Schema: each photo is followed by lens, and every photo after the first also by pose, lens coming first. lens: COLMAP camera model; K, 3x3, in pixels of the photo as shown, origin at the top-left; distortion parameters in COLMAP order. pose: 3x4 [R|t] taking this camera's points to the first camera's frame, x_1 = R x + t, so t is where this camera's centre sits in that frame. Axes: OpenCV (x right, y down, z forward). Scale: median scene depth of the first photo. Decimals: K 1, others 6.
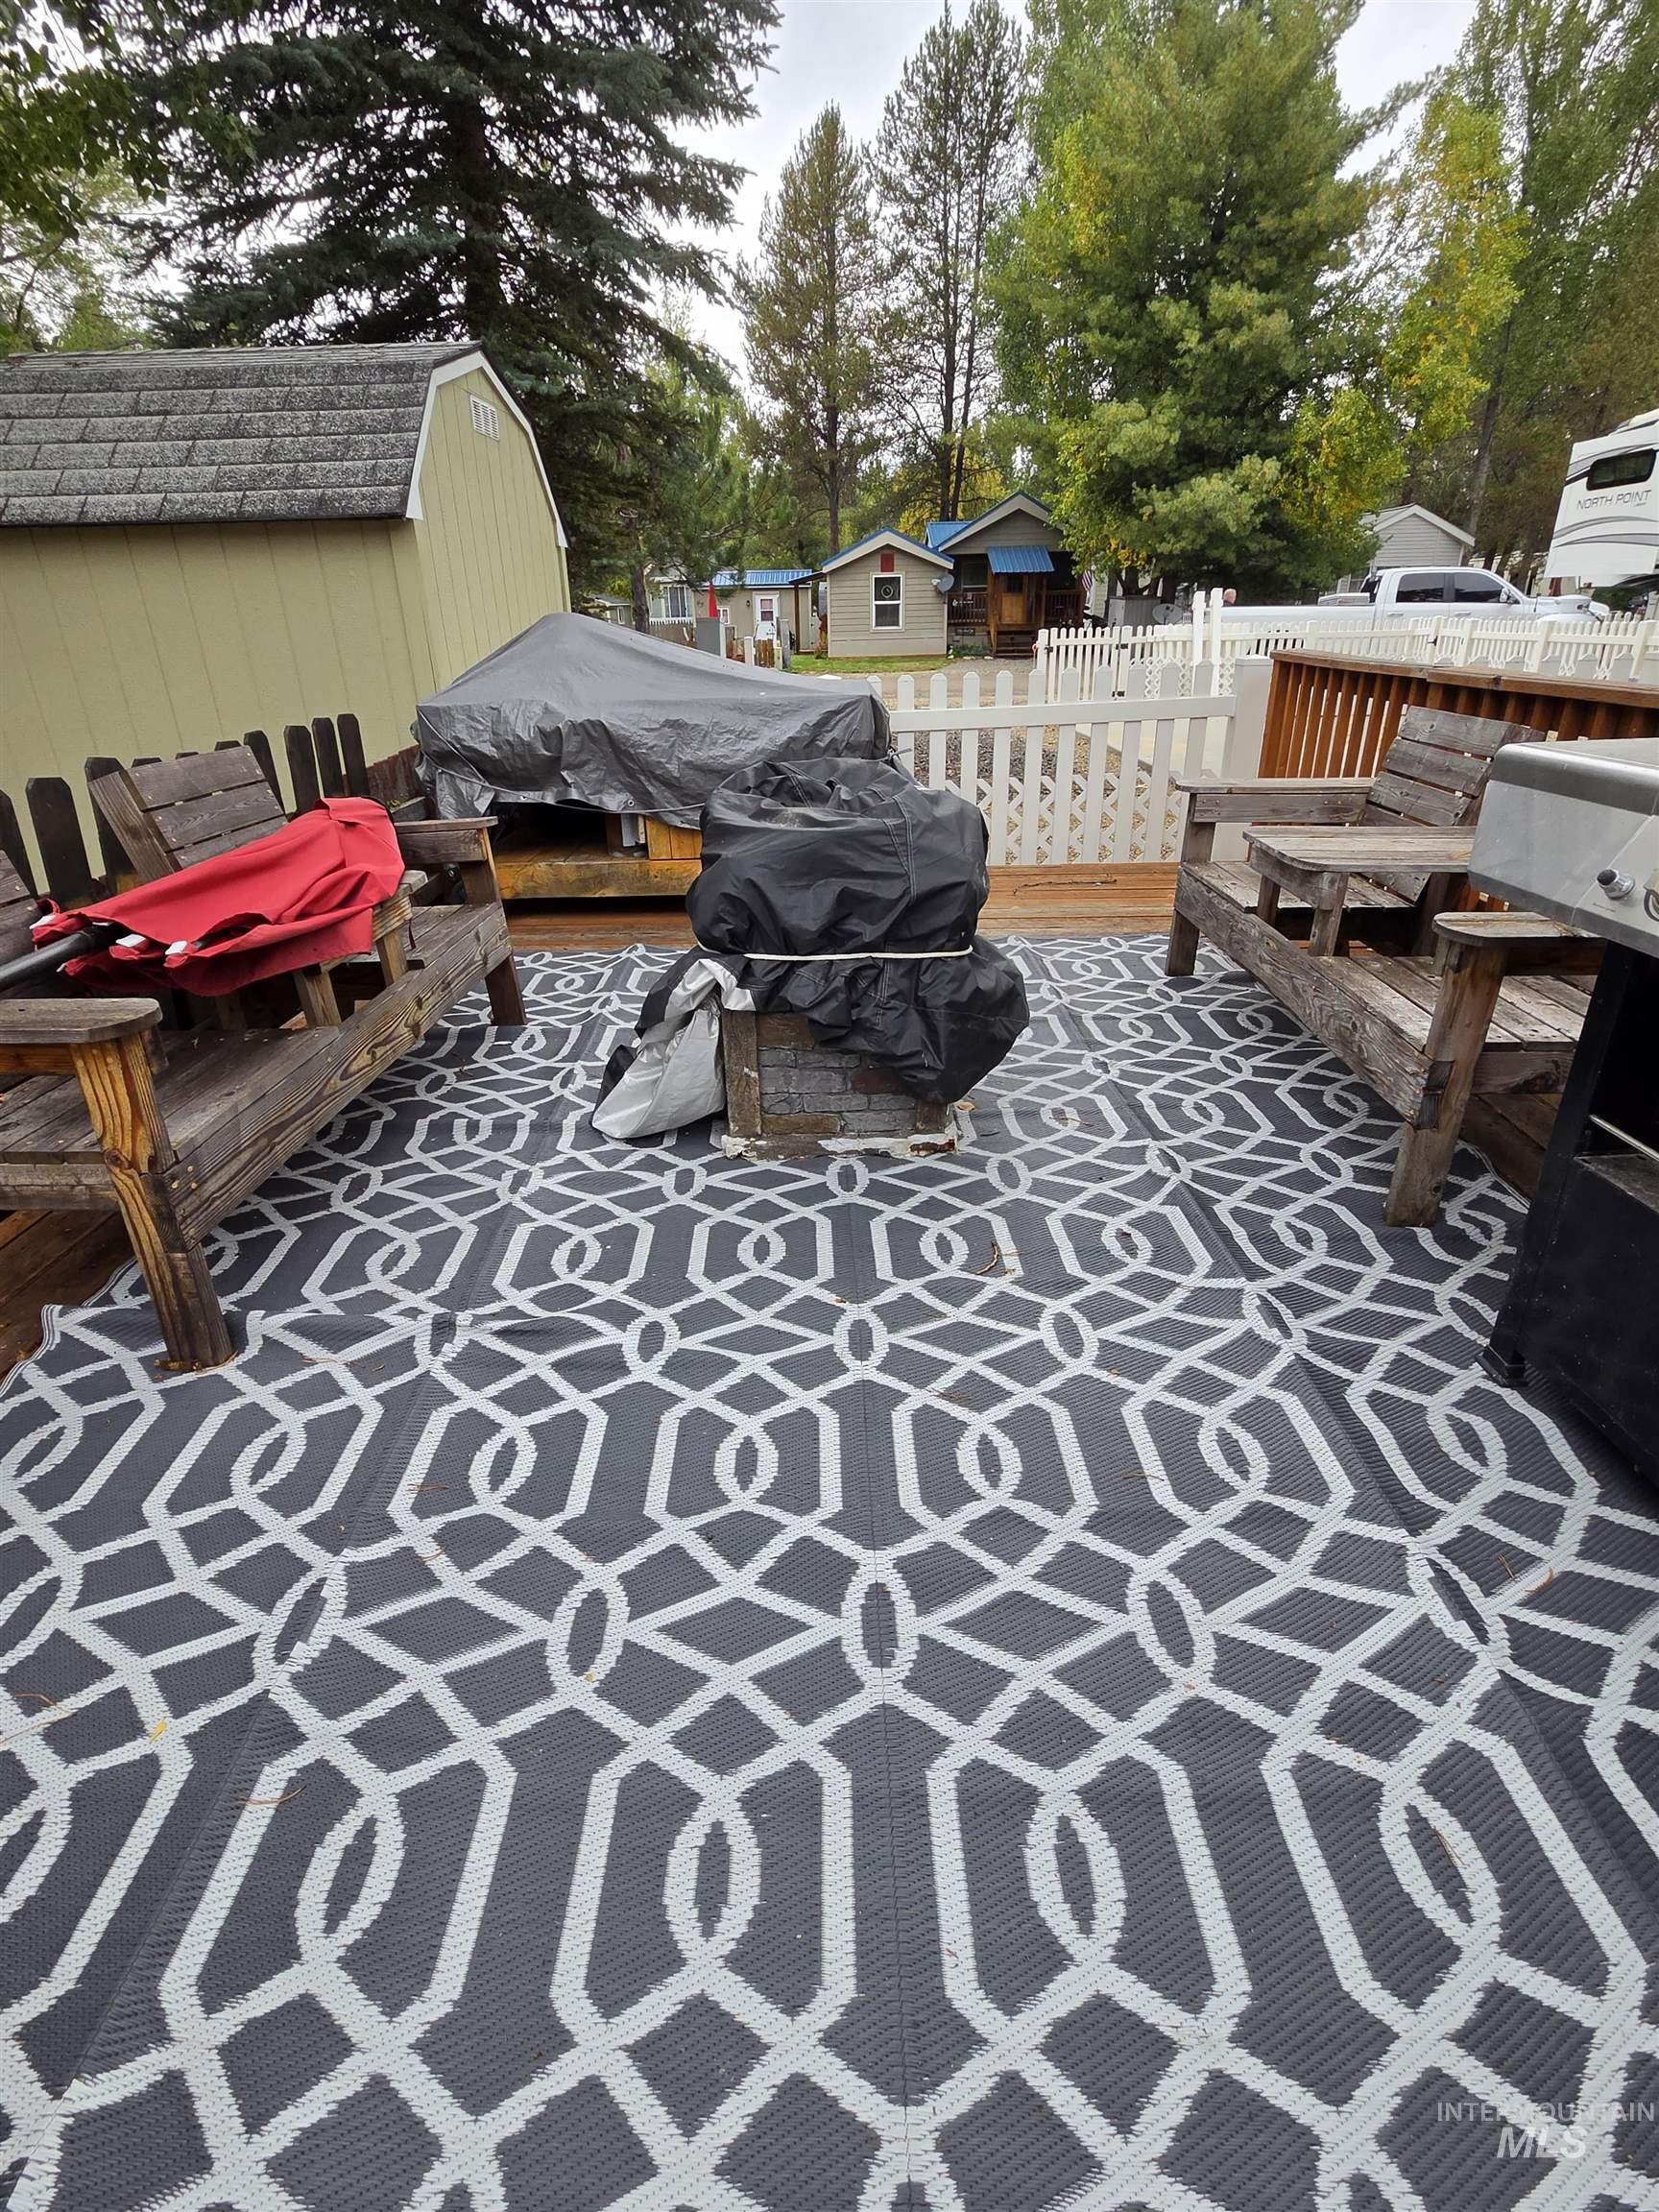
lens RADIAL K [[1047.4, 0, 830.1], [0, 1047.4, 1093.2], [0, 0, 1]] dist [-0.004257, 0.002153]
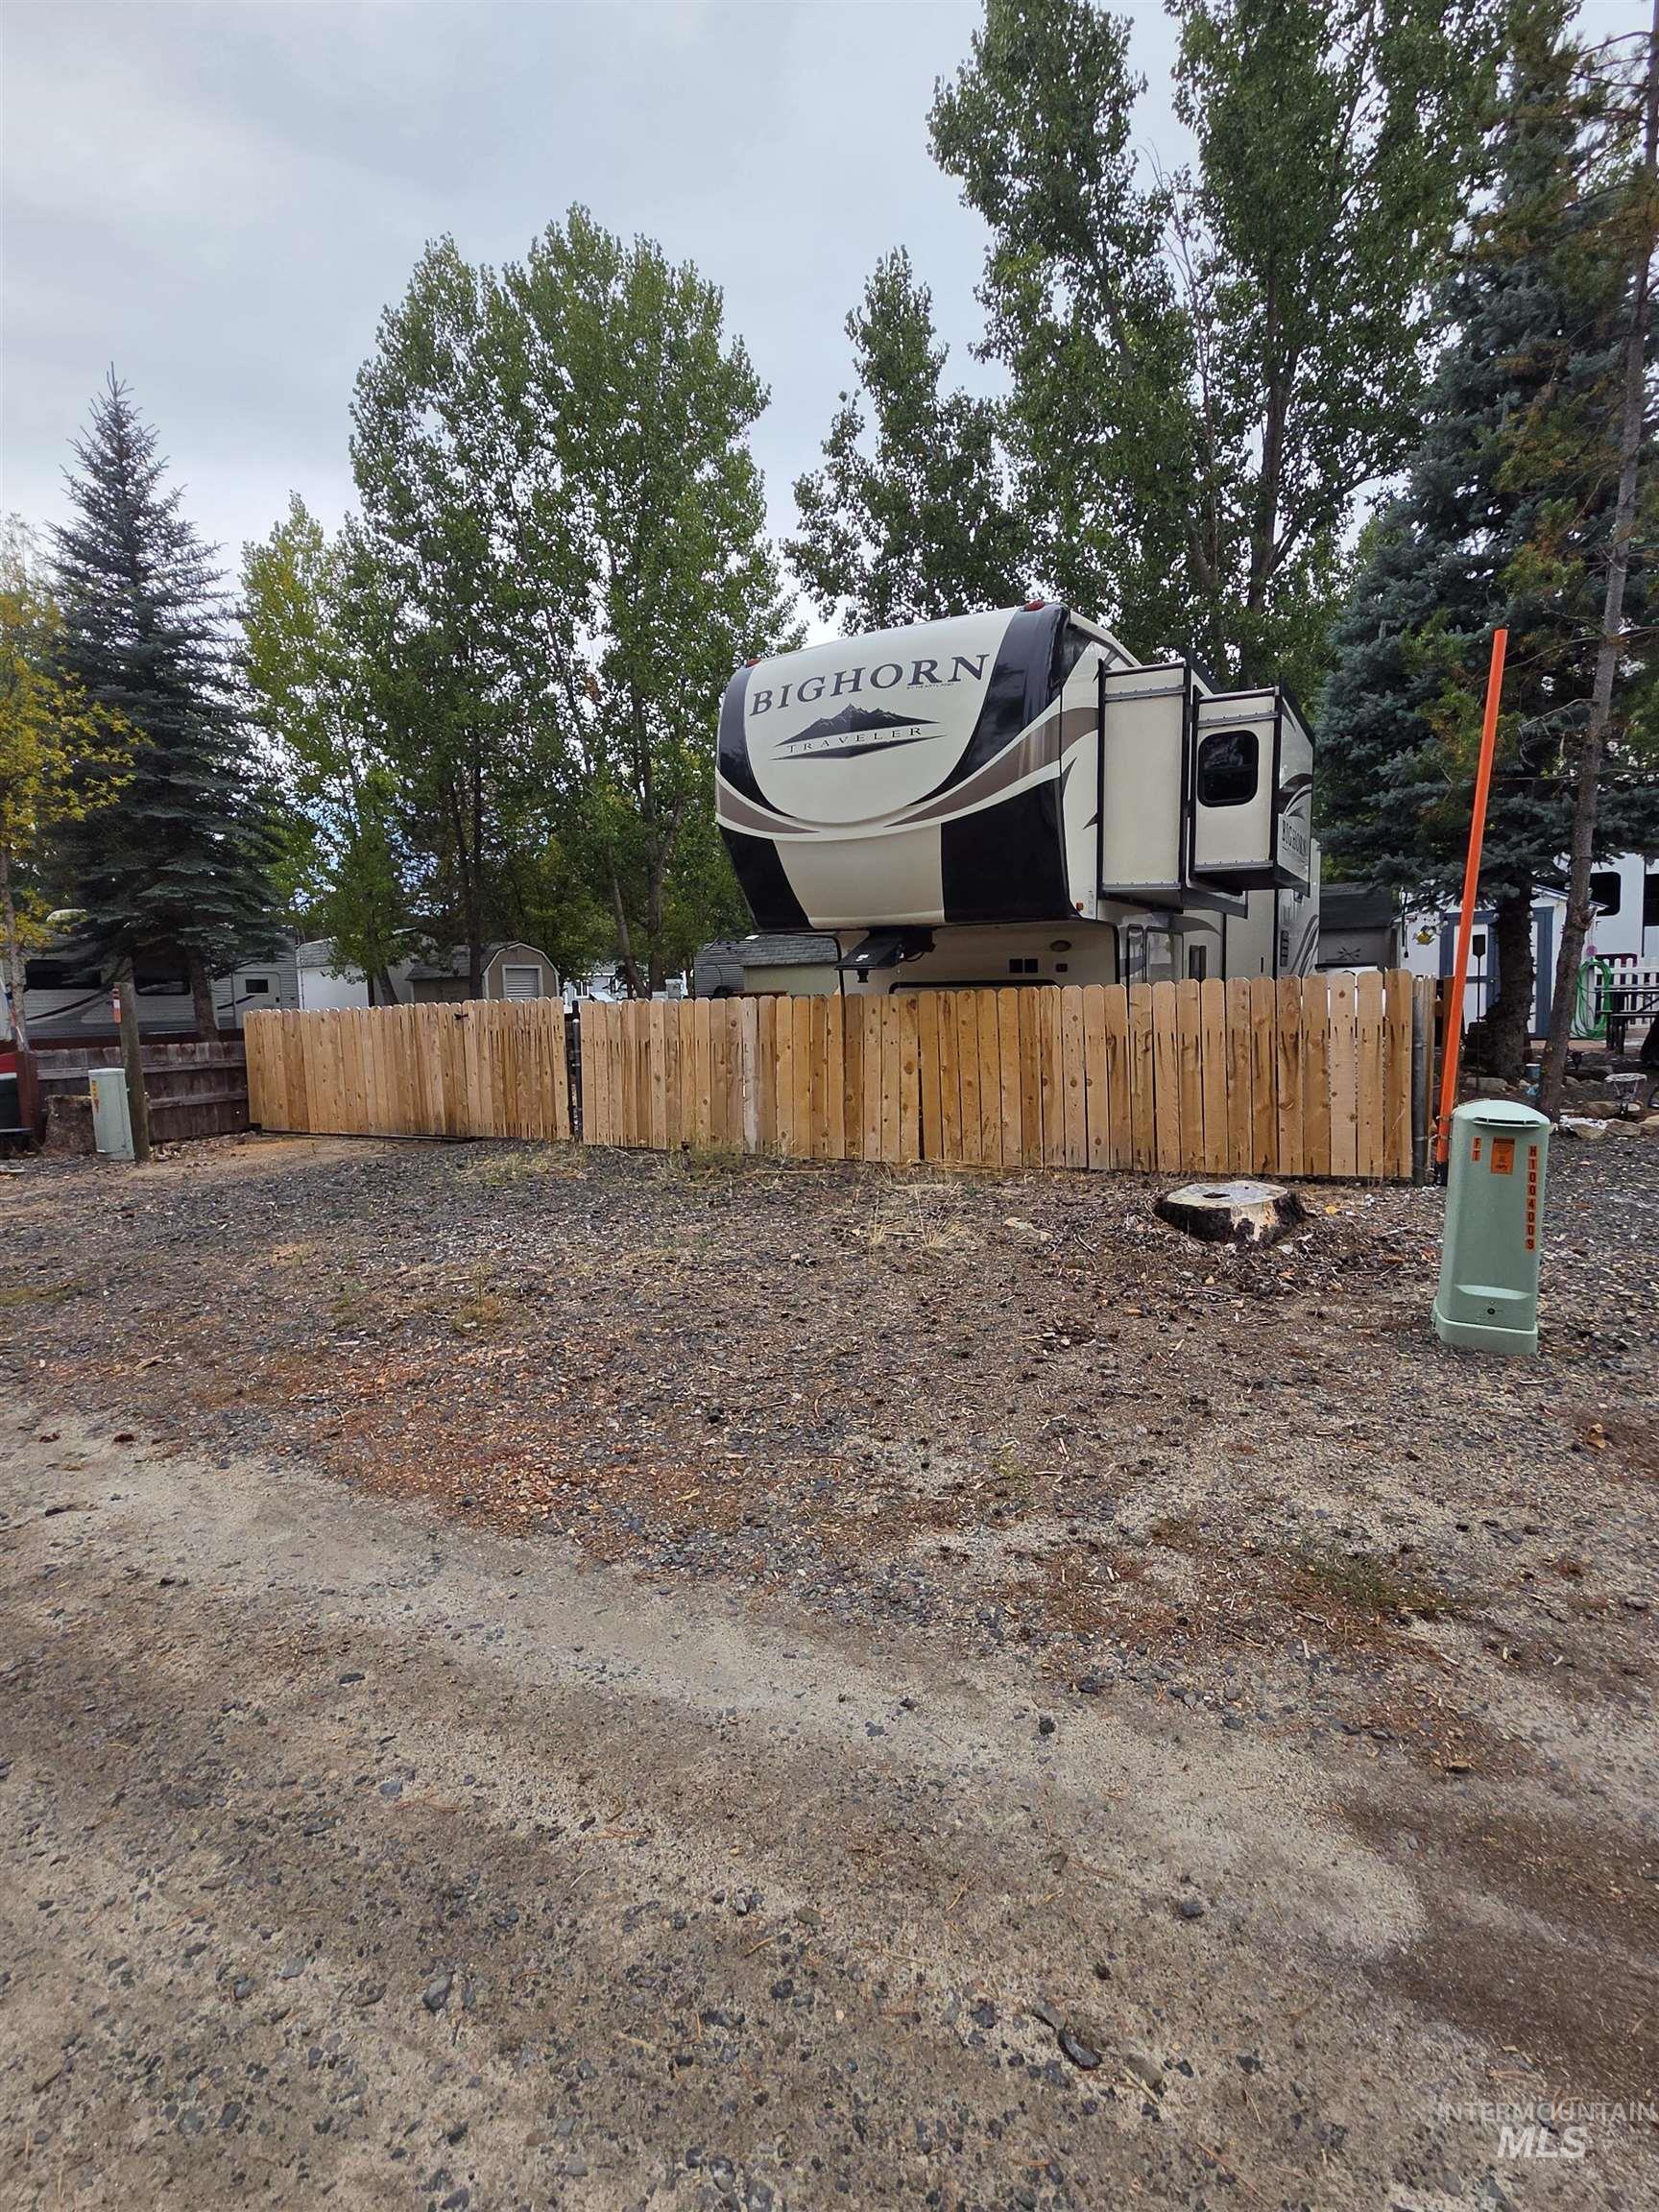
lens RADIAL K [[1047.4, 0, 830.1], [0, 1047.4, 1093.2], [0, 0, 1]] dist [-0.004257, 0.002153]
pose [[0.907187, 0.024721, -0.420000, 0.212855], [-0.157349, 0.945765, -0.284202, 0.188781], [0.390195, 0.323911, 0.861875, -0.399970]]
